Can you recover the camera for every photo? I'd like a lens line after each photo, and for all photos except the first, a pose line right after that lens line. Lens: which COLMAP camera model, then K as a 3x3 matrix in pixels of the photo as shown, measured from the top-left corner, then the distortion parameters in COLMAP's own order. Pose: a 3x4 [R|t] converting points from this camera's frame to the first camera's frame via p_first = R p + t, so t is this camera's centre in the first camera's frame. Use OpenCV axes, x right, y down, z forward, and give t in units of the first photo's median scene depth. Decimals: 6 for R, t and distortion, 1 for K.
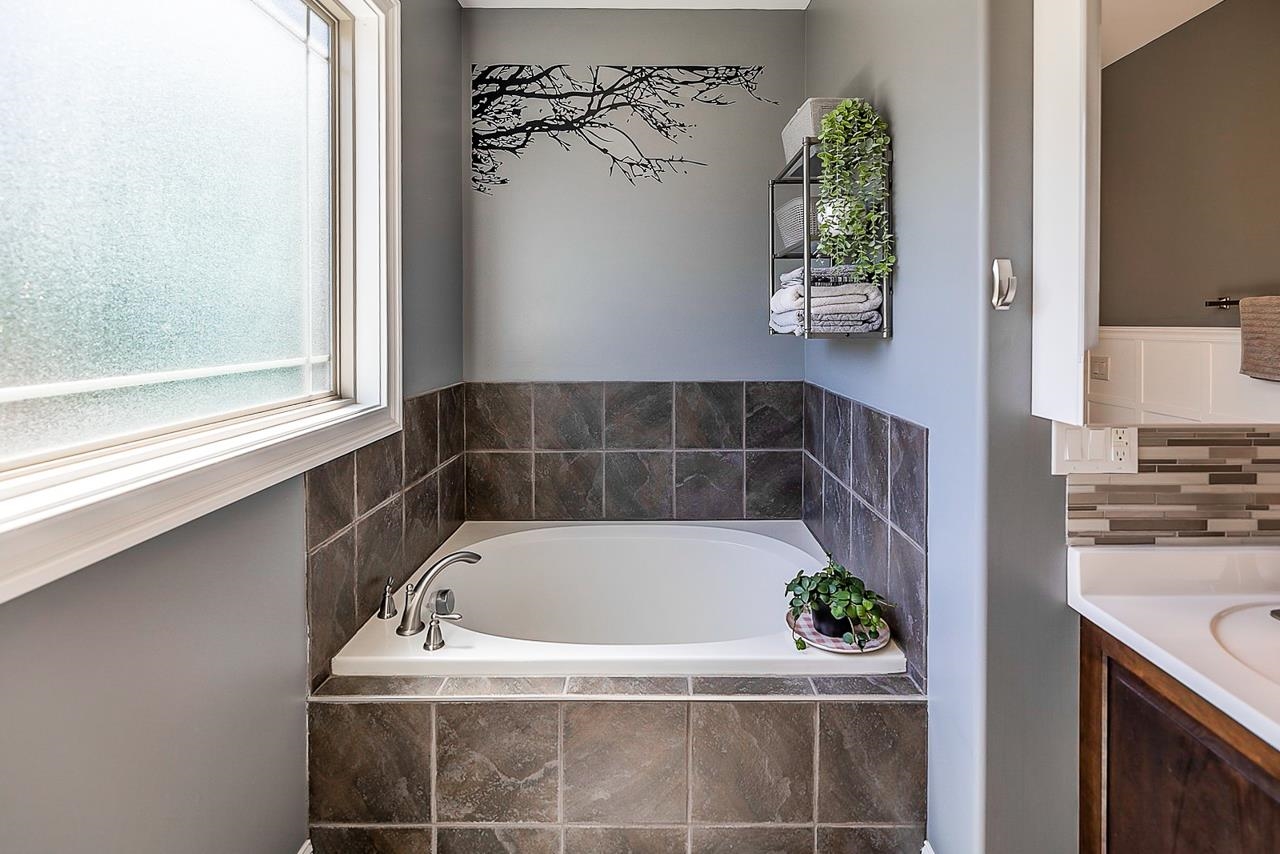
lens RADIAL K [[576.9, 0, 649.6], [0, 576.9, 327.6], [0, 0, 1]] dist [0.000704, -0.000294]
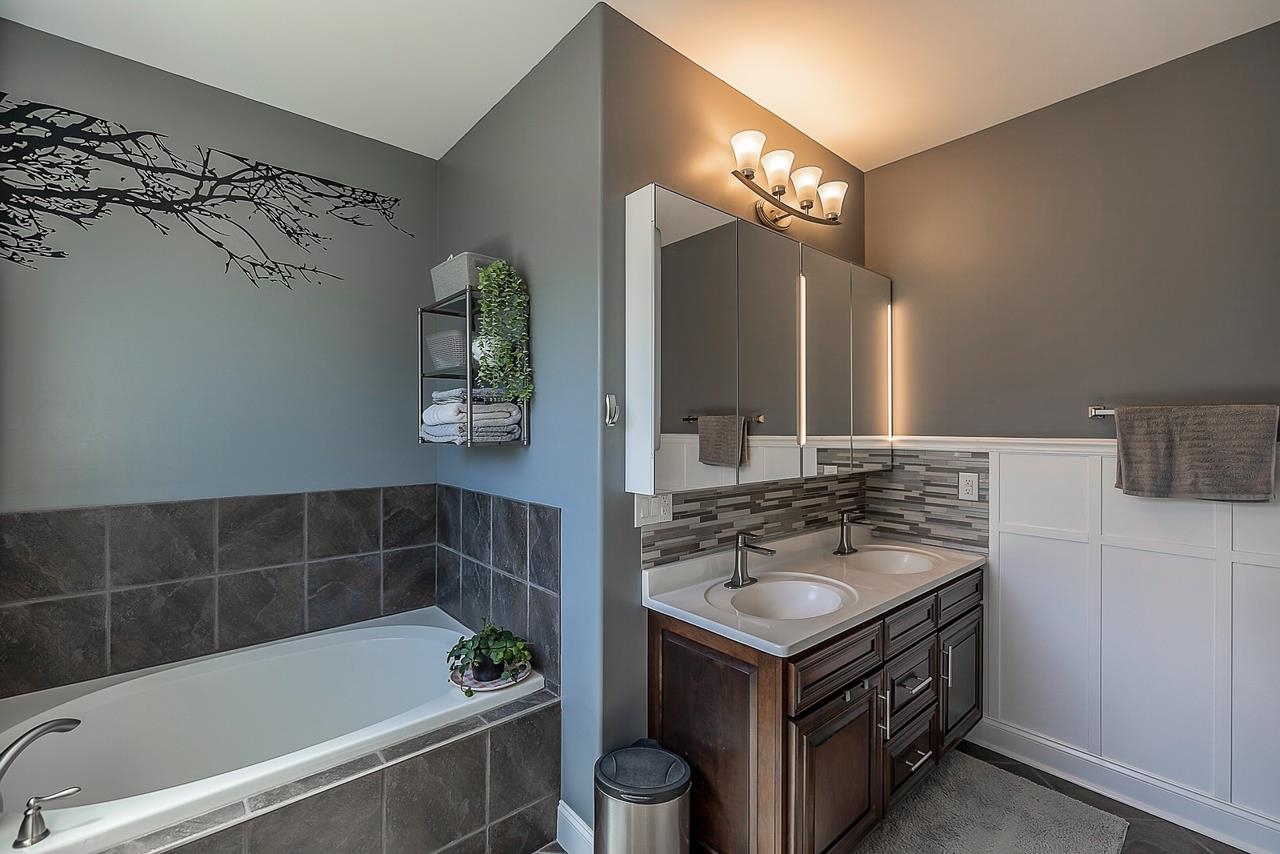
lens RADIAL K [[546.3, 0, 640.0], [0, 546.3, 427.0], [0, 0, 1]] dist [0.000125, -0.000229]
pose [[0.752732, 0.002165, 0.658324, -0.199022], [0.005112, 0.999945, -0.009134, -0.009710], [-0.658307, 0.010241, 0.752680, -0.112855]]
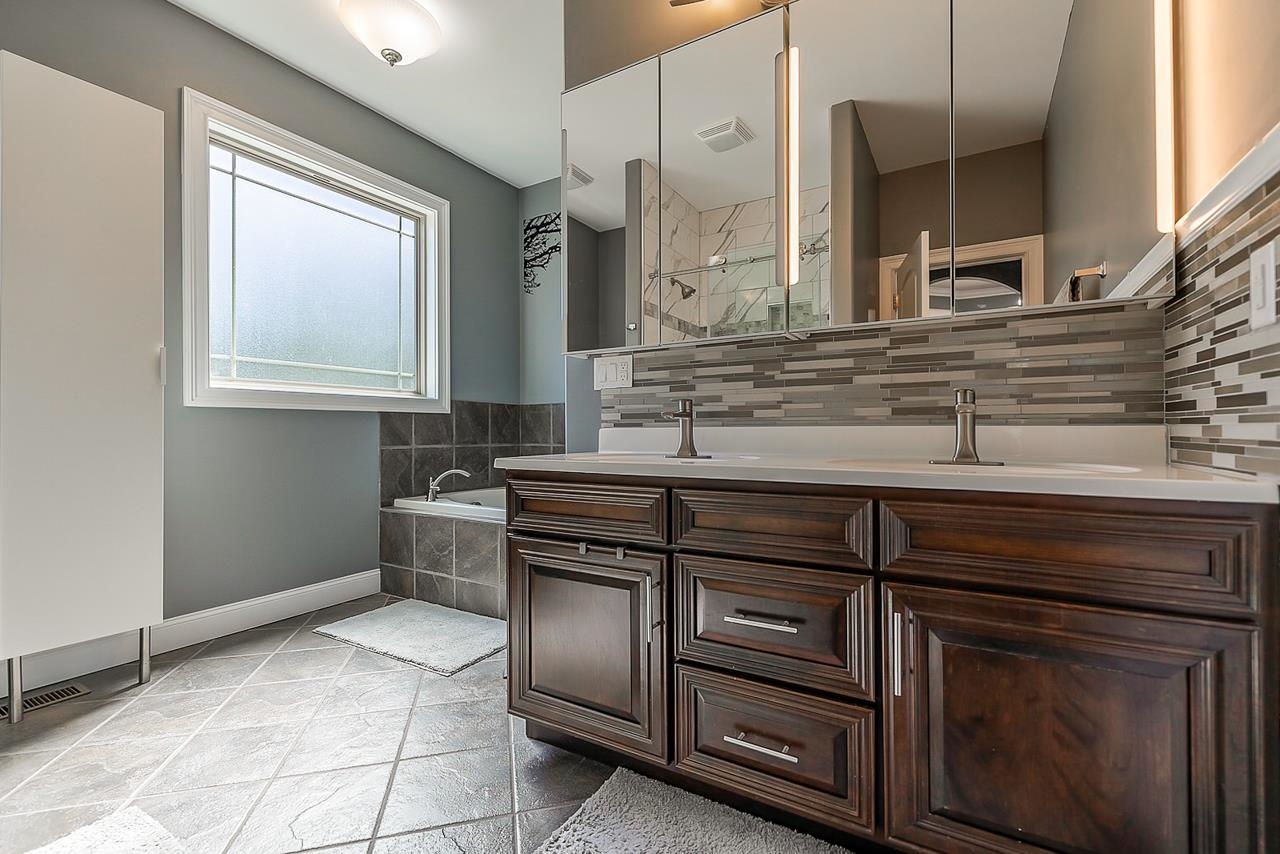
lens RADIAL K [[546.3, 0, 640.0], [0, 546.3, 427.0], [0, 0, 1]] dist [0.000125, -0.000229]
pose [[0.860508, -0.009654, -0.509346, 1.117250], [-0.000130, 0.999816, -0.019171, 0.264031], [0.509437, 0.016563, 0.860348, -0.298247]]
